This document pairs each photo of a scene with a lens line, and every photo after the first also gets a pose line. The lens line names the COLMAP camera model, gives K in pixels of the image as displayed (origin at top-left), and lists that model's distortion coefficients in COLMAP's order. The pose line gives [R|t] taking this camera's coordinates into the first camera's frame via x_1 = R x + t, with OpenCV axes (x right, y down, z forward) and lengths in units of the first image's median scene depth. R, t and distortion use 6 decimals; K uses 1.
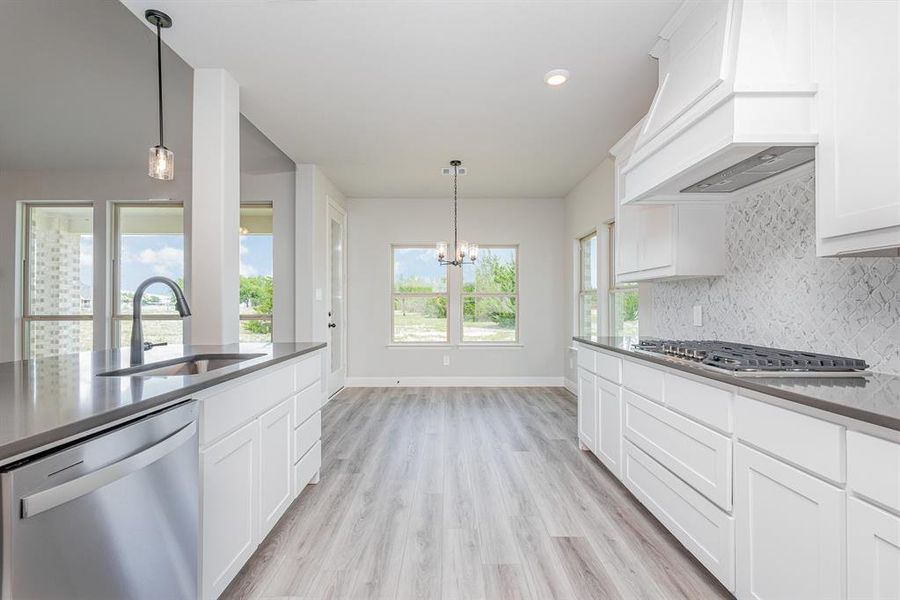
lens RADIAL K [[410.7, 0, 437.3], [0, 410.7, 300.0], [0, 0, 1]] dist [0.001678, 0.000601]
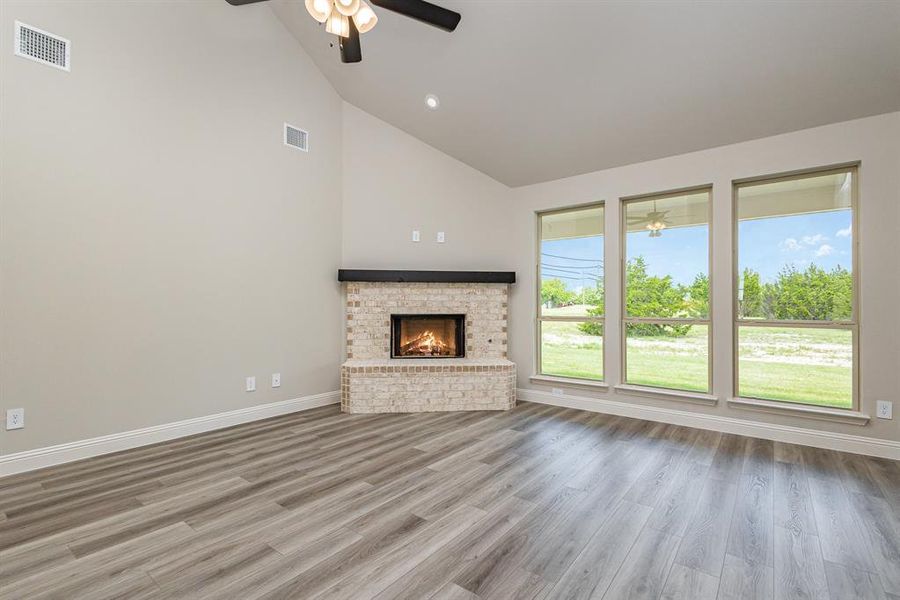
lens RADIAL K [[410.7, 0, 445.4], [0, 410.7, 301.2], [0, 0, 1]] dist [0.001678, 0.000601]
pose [[0.788854, -0.003817, -0.614569, -2.575848], [0.002615, 0.999993, -0.002854, 0.005201], [0.614575, 0.000644, 0.788858, -0.081129]]
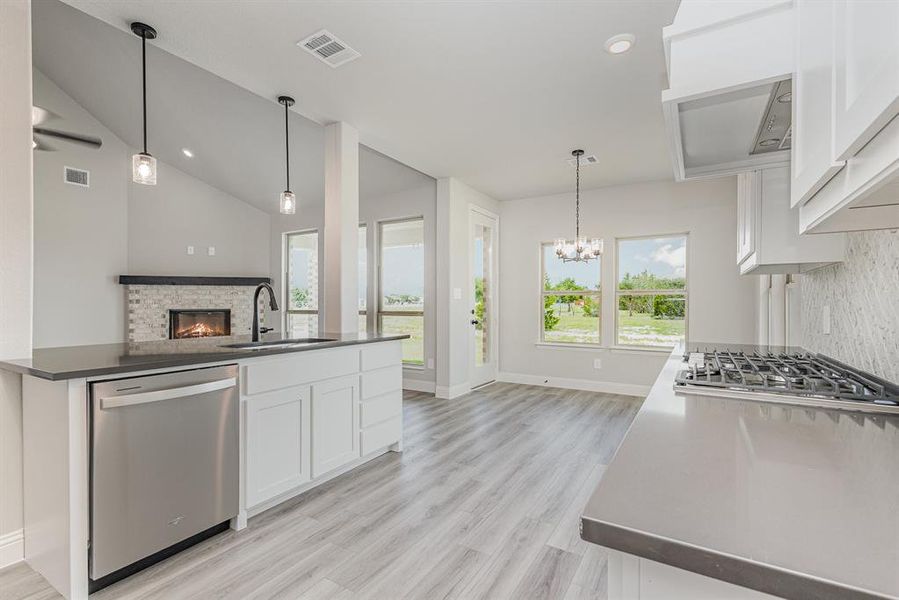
lens RADIAL K [[410.3, 0, 437.3], [0, 410.3, 303.5], [0, 0, 1]] dist [0.001678, 0.000601]
pose [[0.855028, 0.002844, -0.518574, 0.226304], [0.003209, 0.999937, 0.010775, 0.000459], [0.518572, -0.010877, 0.854965, 0.022177]]
